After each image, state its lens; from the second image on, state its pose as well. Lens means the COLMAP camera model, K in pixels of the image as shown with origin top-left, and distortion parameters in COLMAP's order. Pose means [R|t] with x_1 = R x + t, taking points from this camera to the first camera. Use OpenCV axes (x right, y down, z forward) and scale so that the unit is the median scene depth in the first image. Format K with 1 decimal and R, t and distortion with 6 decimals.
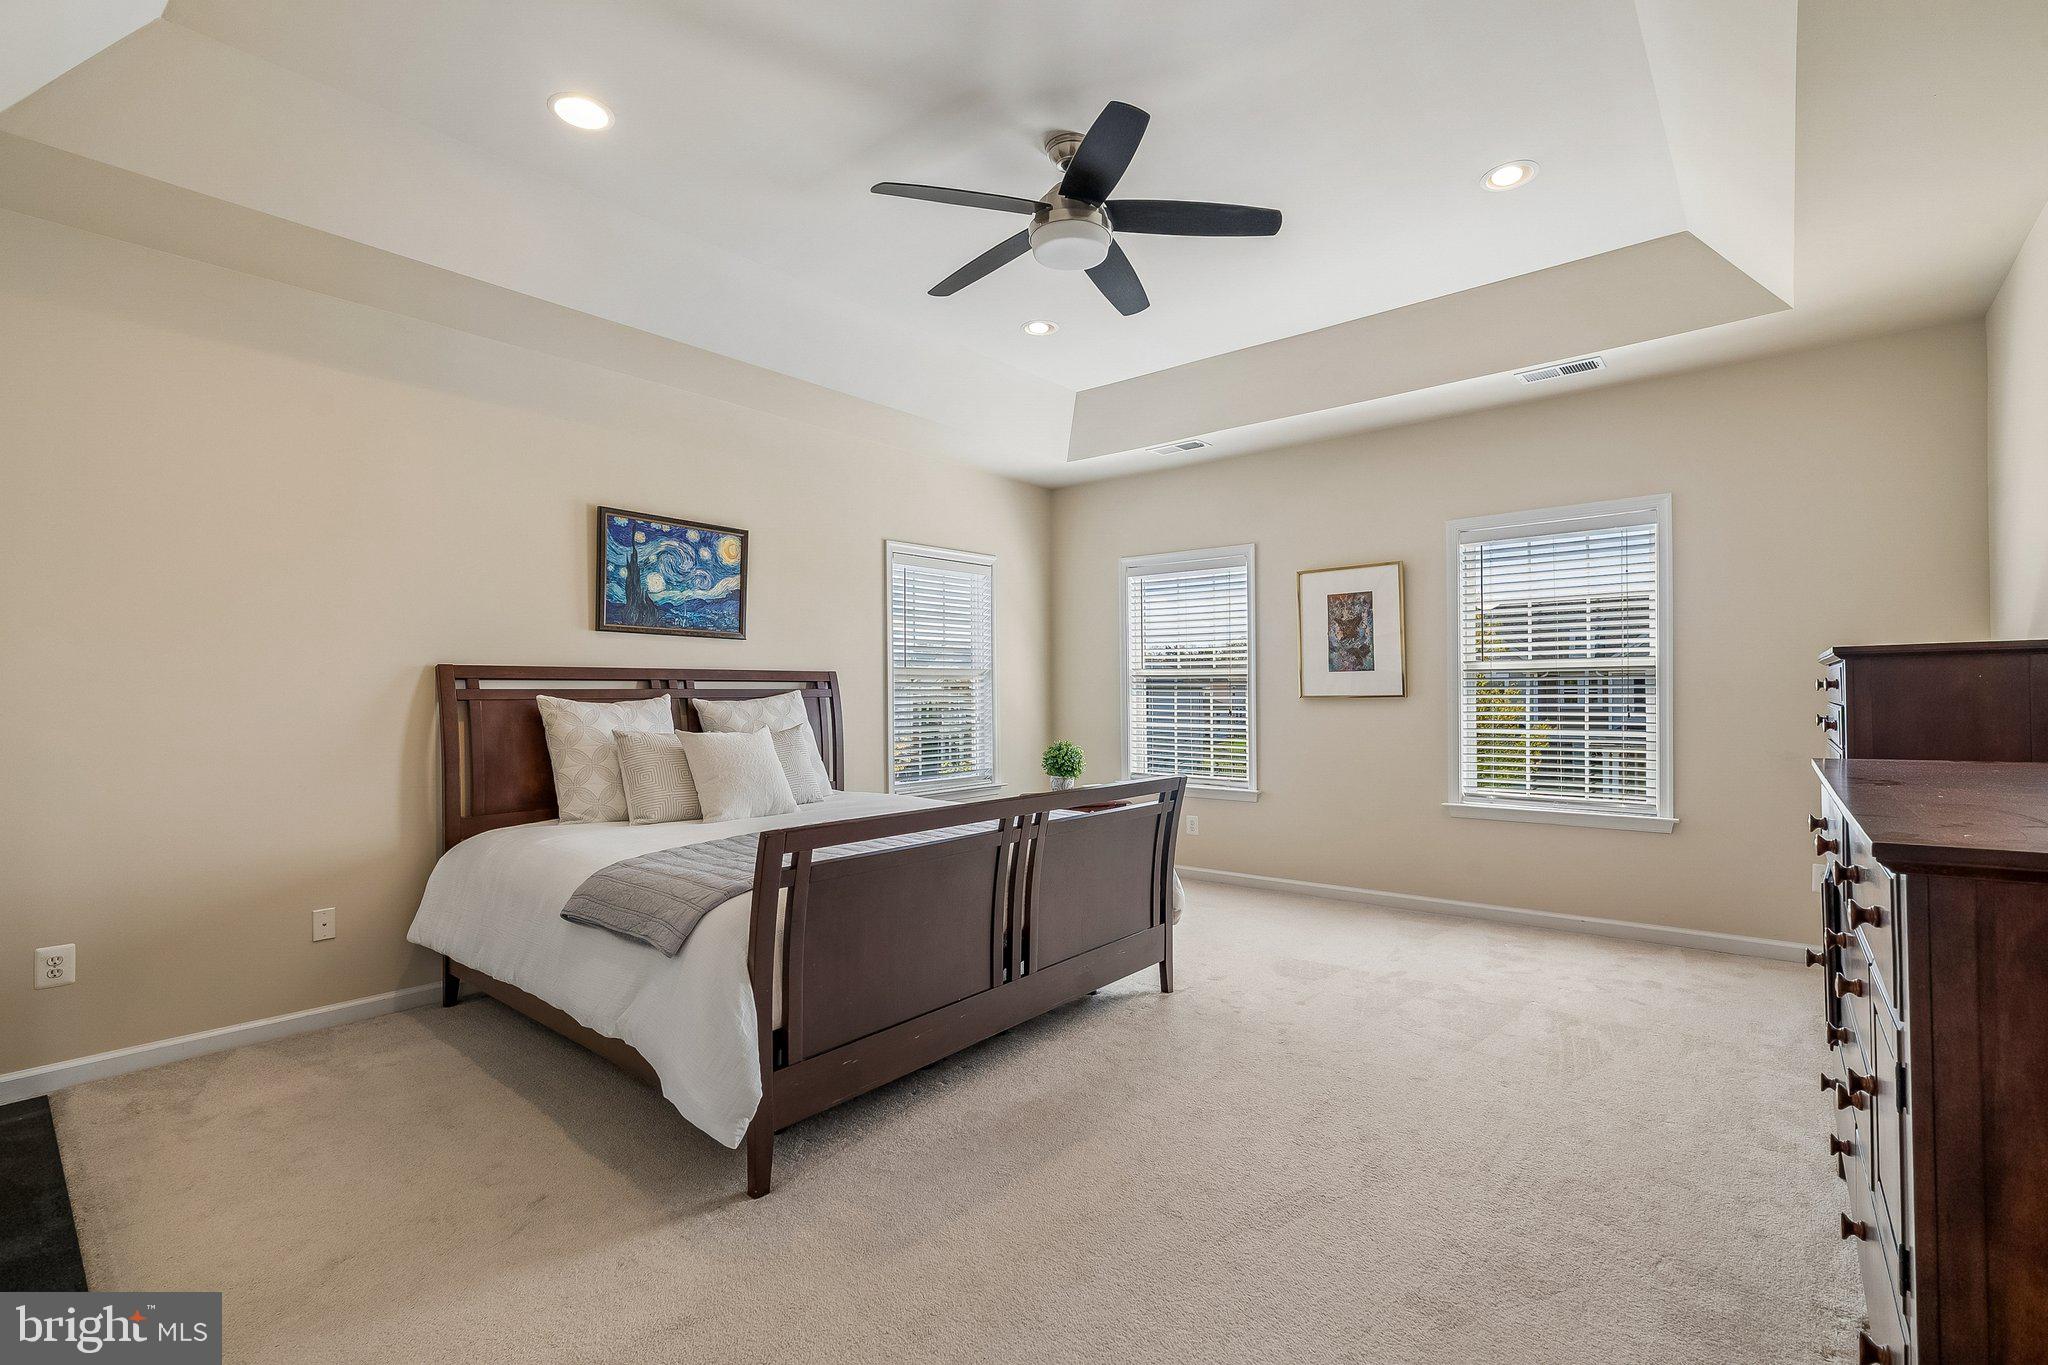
lens RADIAL K [[913.8, 0, 1023.2], [0, 913.8, 689.2], [0, 0, 1]] dist [-0.012888, 0.000269]
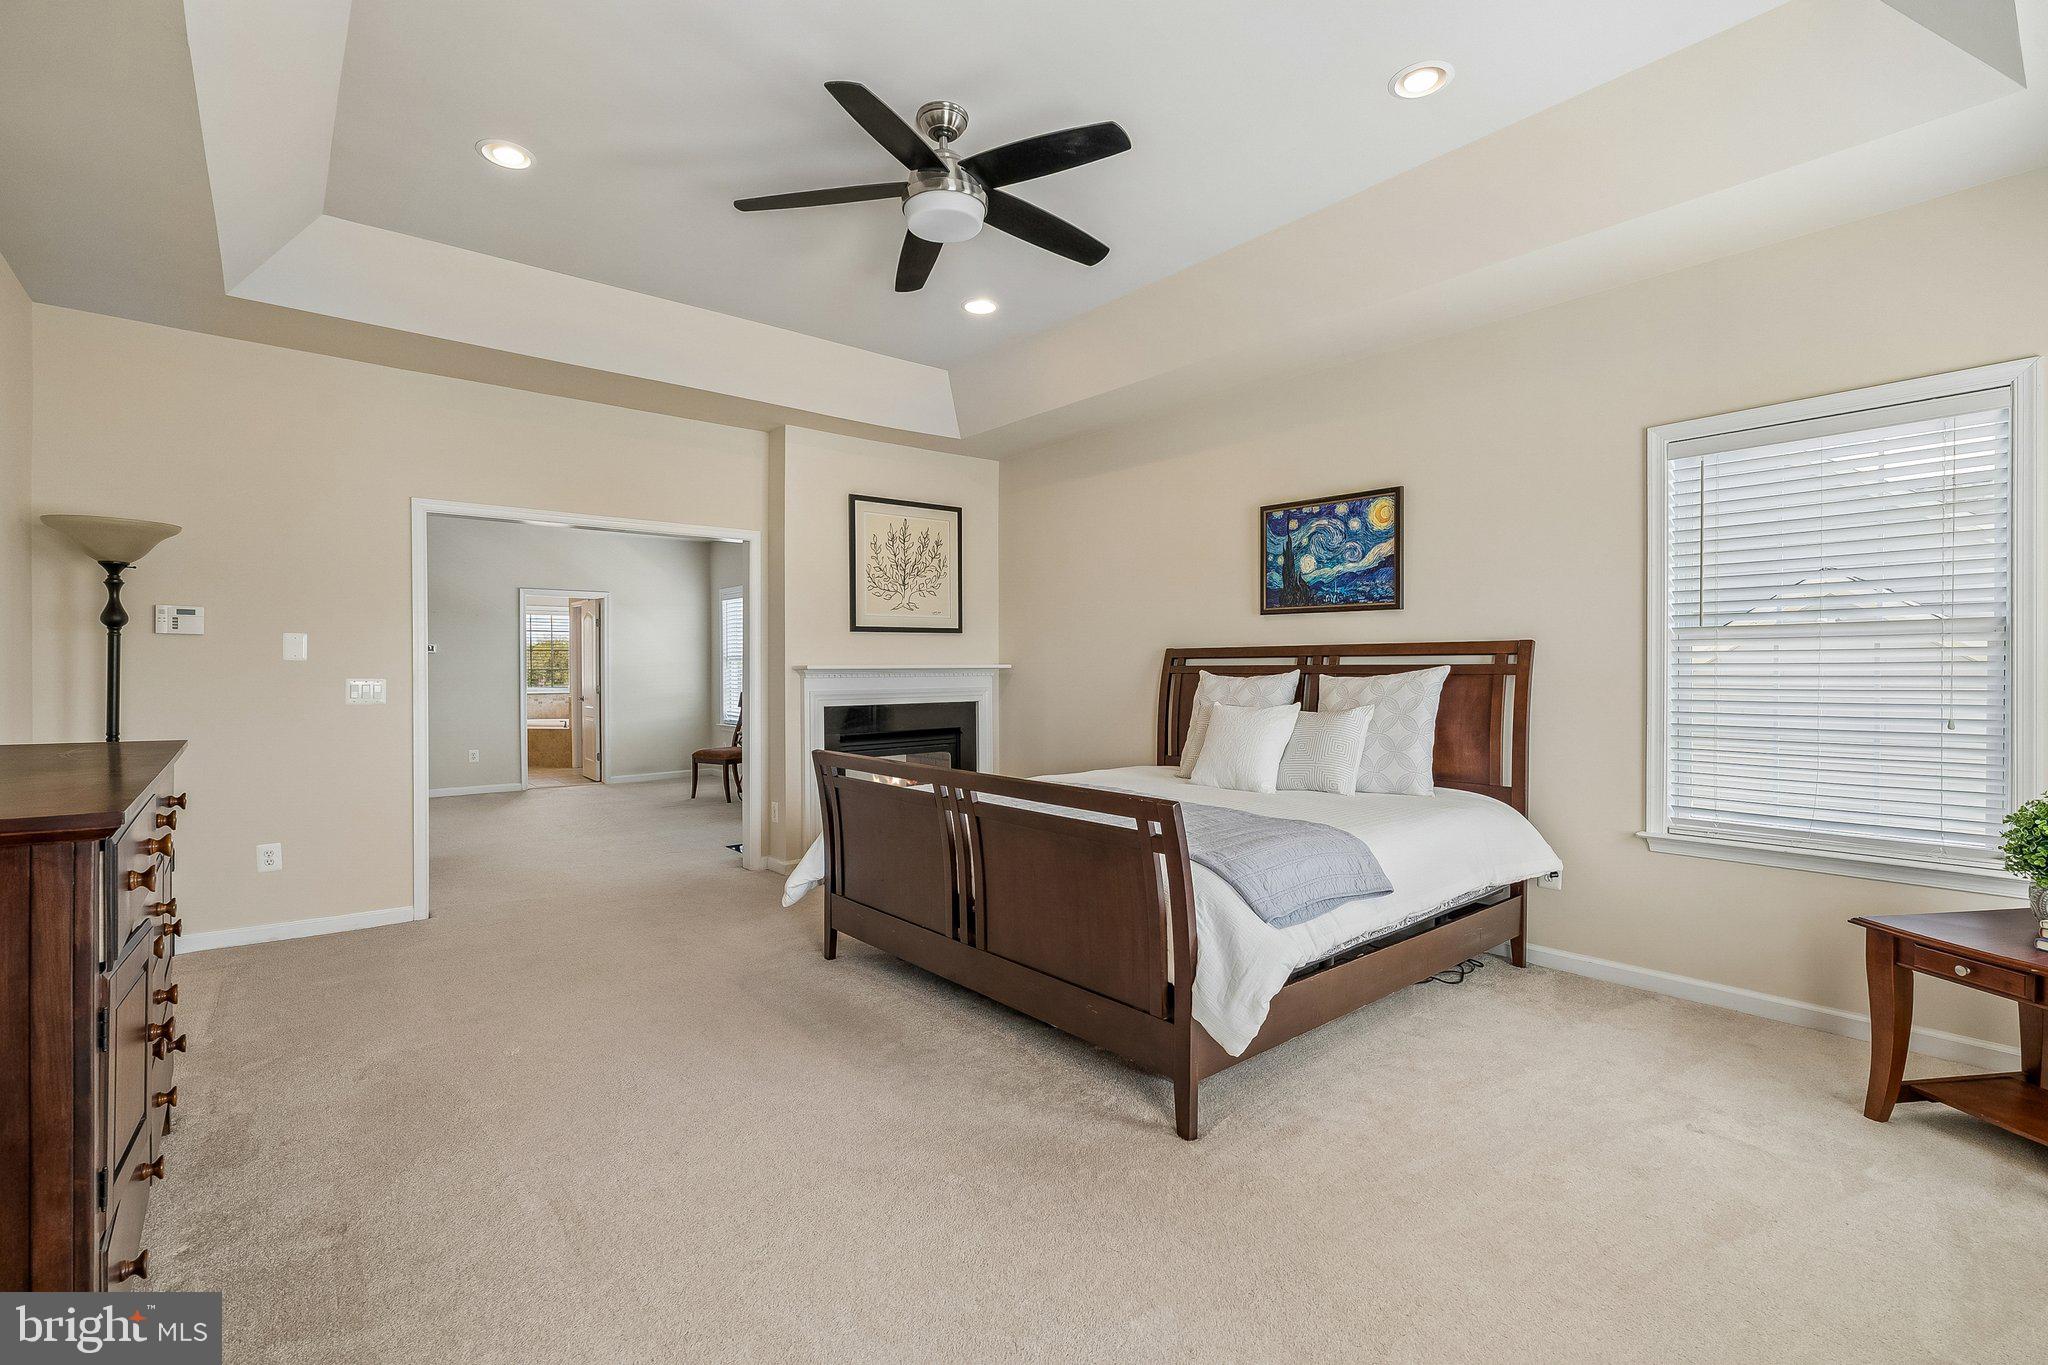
lens RADIAL K [[913.8, 0, 1023.2], [0, 913.8, 689.2], [0, 0, 1]] dist [-0.012888, 0.000269]
pose [[-0.170949, 0.021696, -0.985041, 0.676401], [0.001437, 0.999762, 0.021770, 0.004053], [0.985279, 0.002306, -0.170940, 0.837434]]
